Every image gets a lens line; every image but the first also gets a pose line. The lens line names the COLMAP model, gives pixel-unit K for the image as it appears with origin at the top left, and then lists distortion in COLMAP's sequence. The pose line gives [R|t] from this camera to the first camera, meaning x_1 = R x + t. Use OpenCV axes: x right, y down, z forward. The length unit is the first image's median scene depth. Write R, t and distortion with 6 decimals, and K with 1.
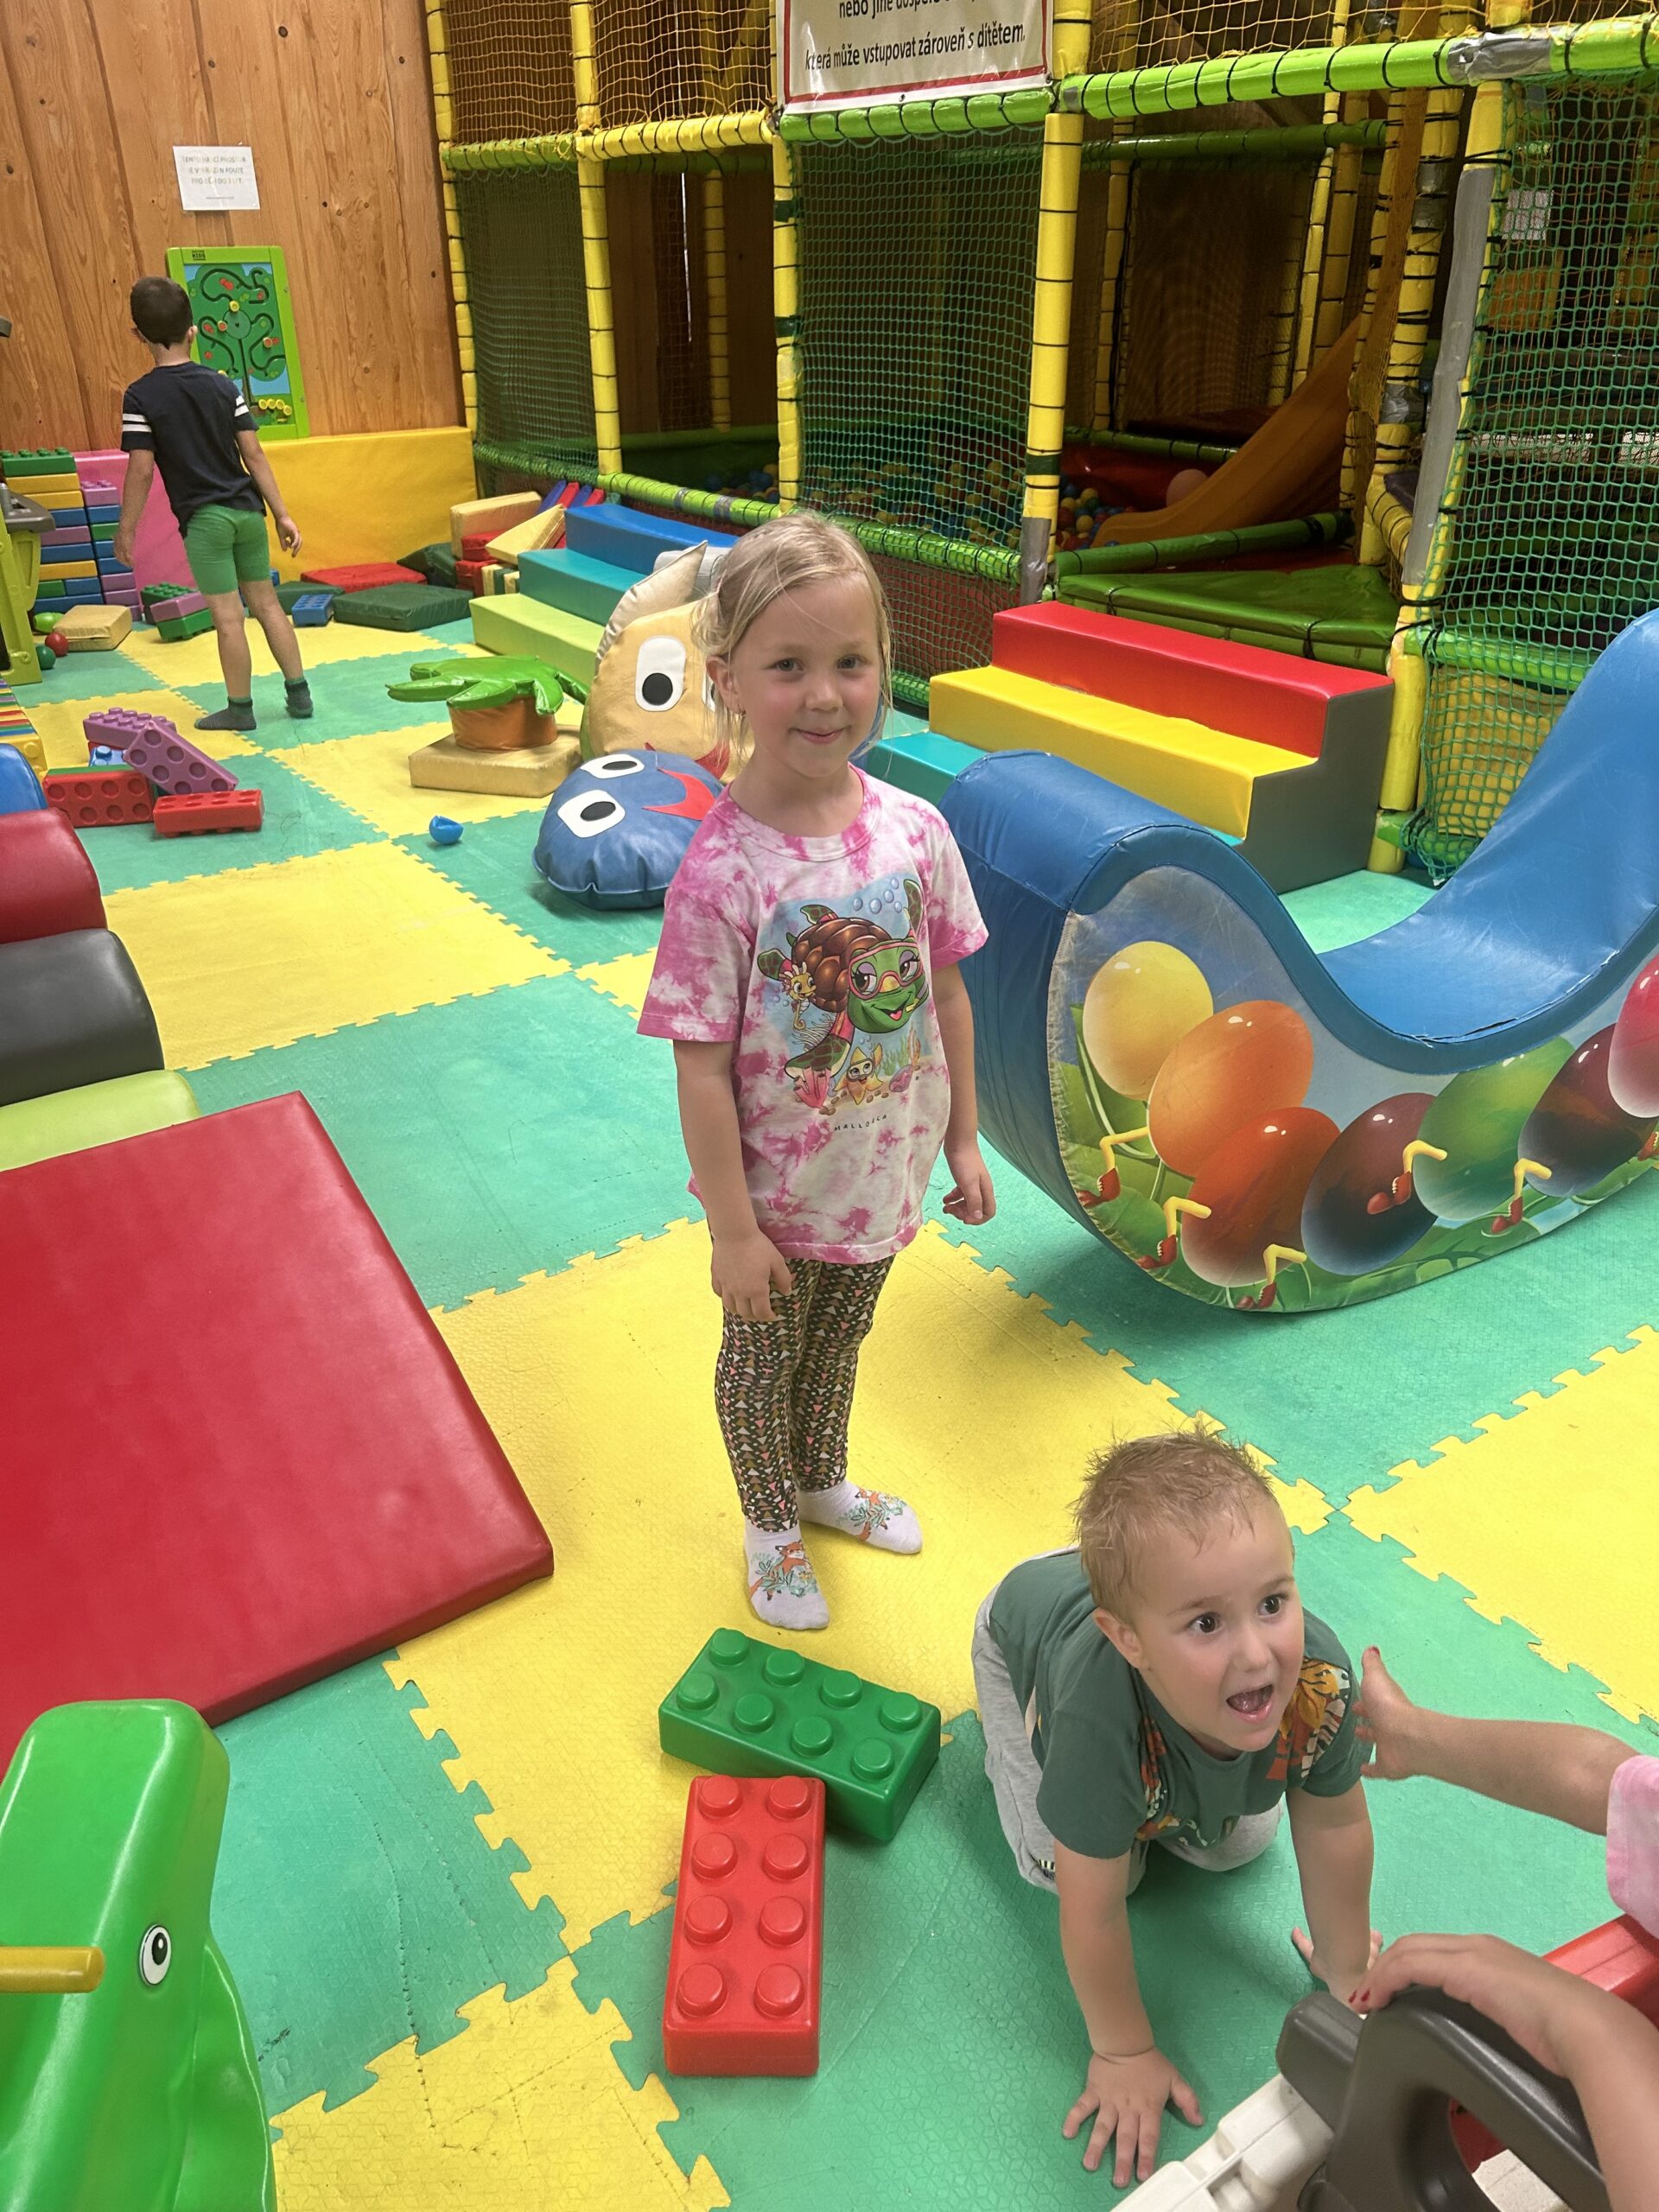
lens RADIAL K [[1710.8, 0, 808.5], [0, 1710.8, 1105.4], [0, 0, 1]] dist [0.028493, -0.023604]
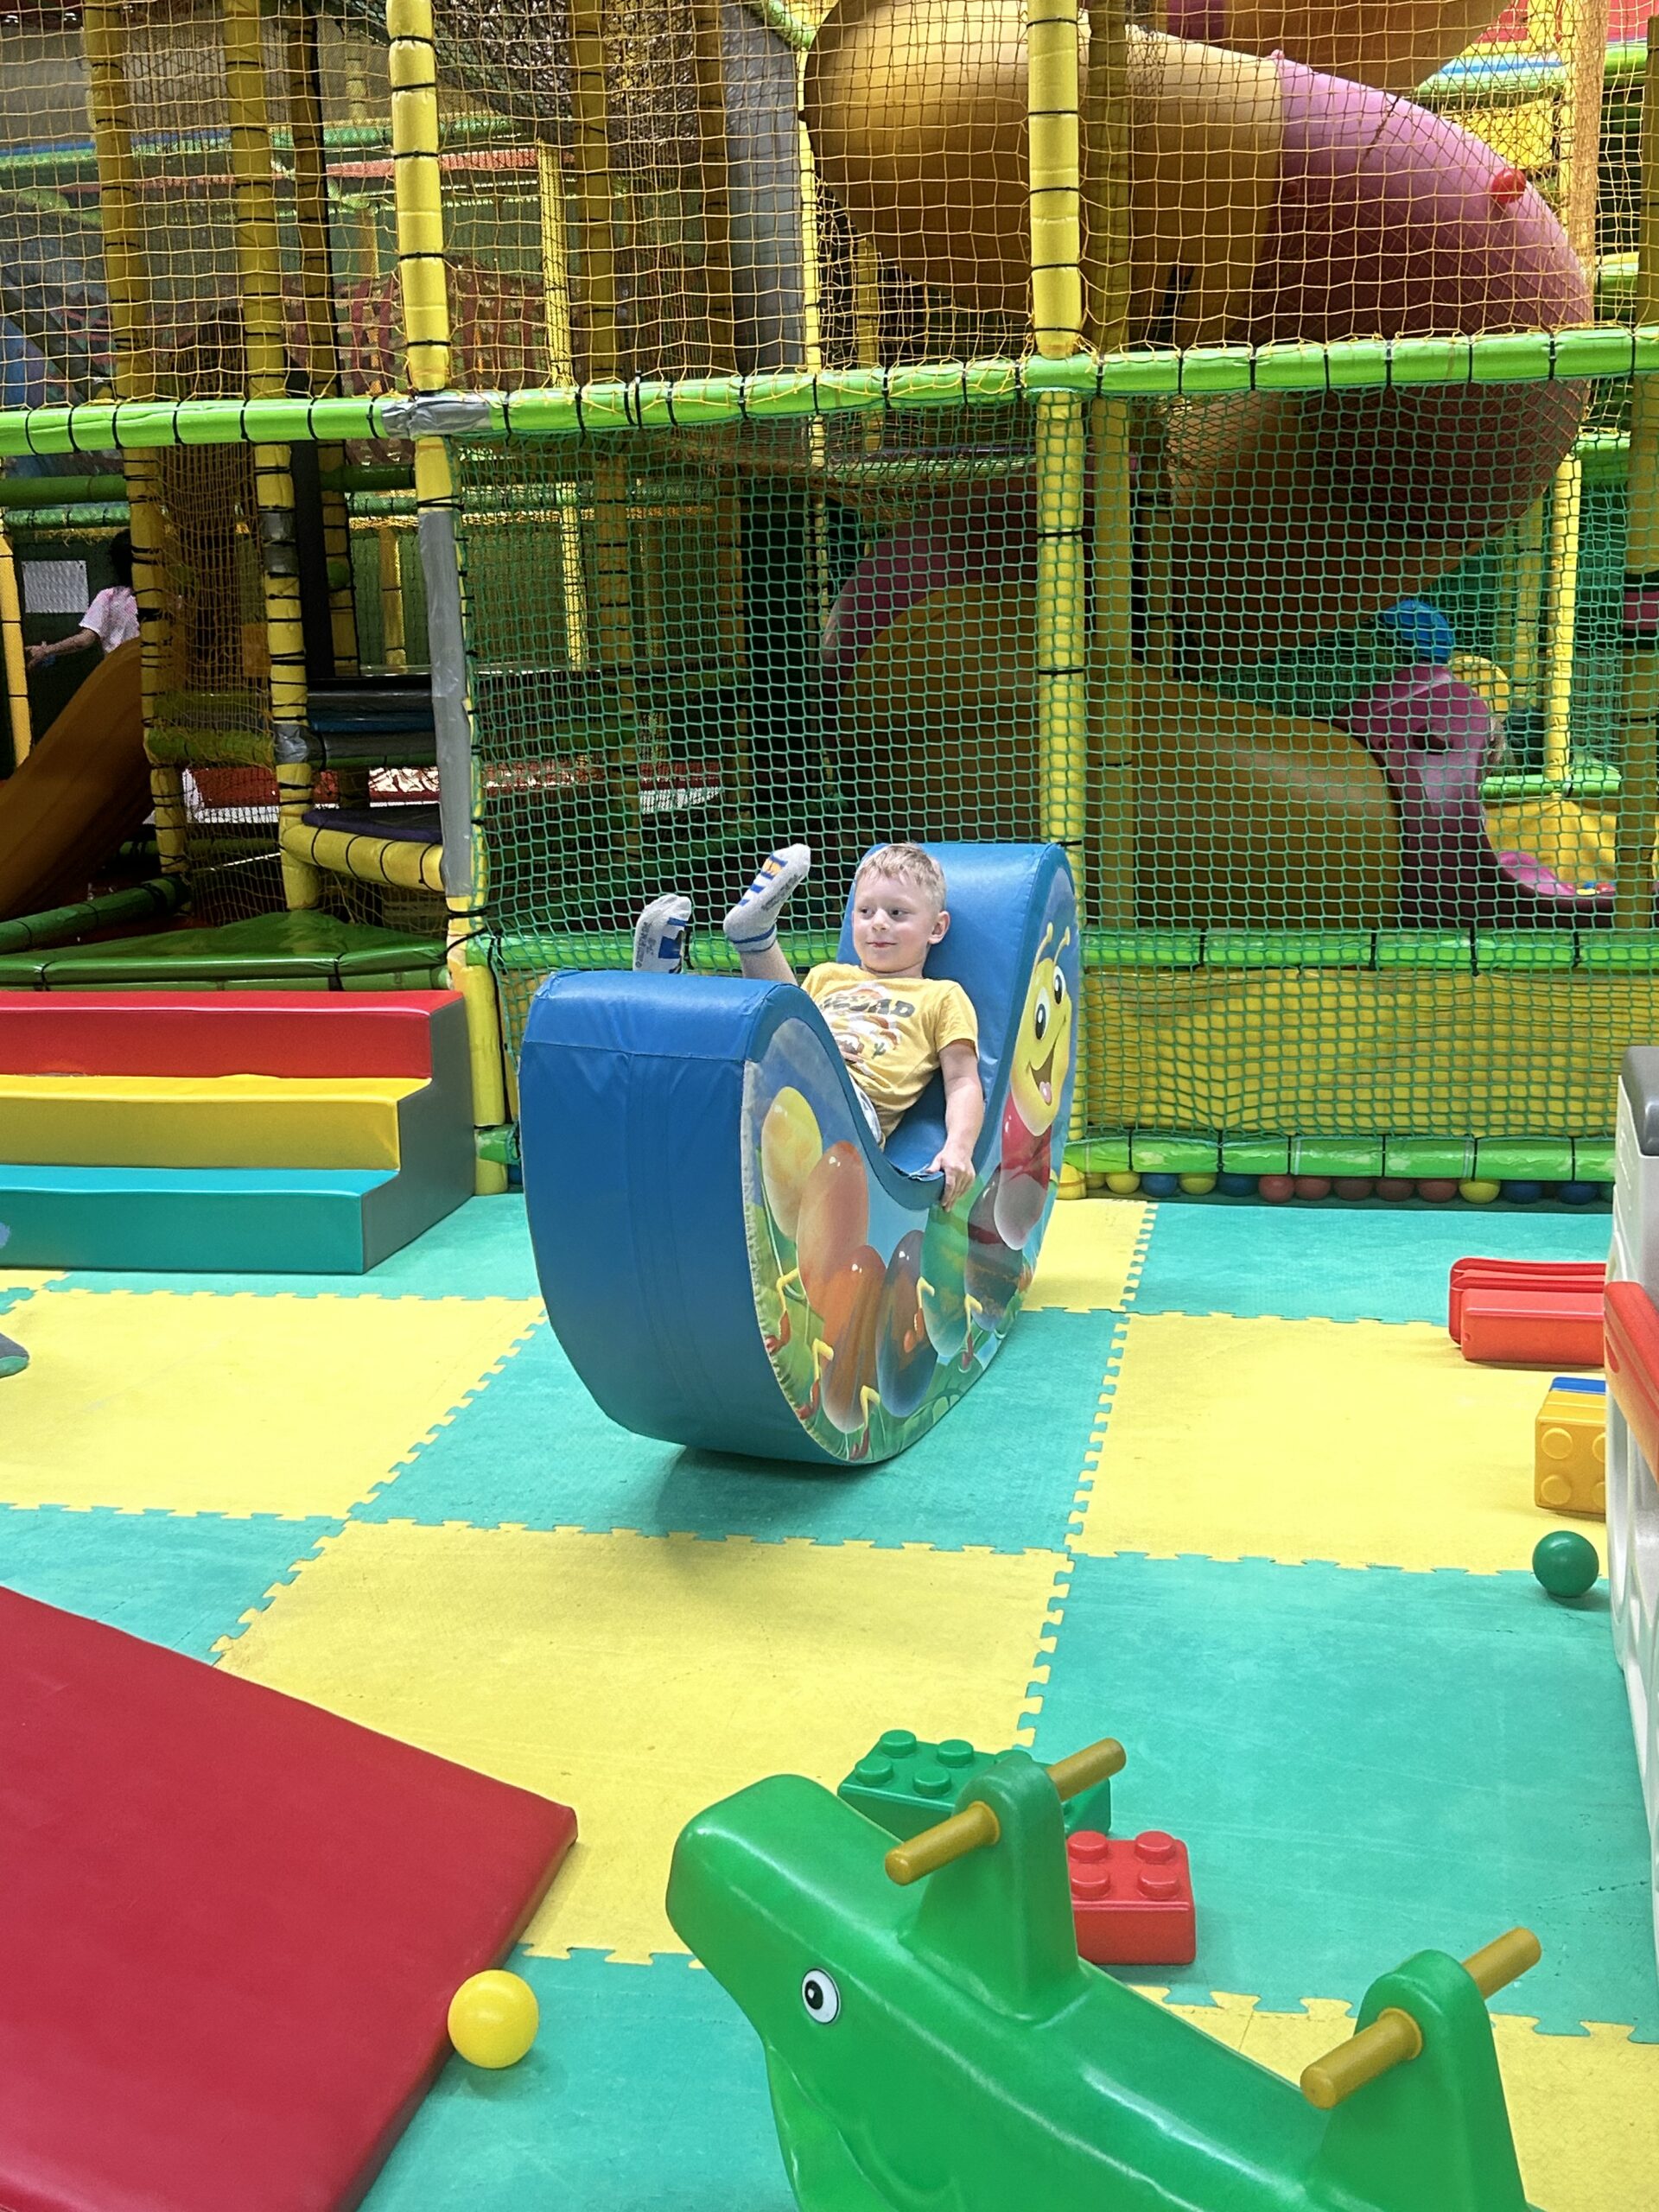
lens RADIAL K [[2484.3, 0, 817.9], [0, 2484.3, 1121.3], [0, 0, 1]] dist [0.029859, 0.000000]
pose [[0.708986, -0.155835, 0.687789, -0.466388], [0.338296, 0.930895, -0.137805, 0.073646], [-0.618785, 0.330378, 0.712710, -0.080551]]
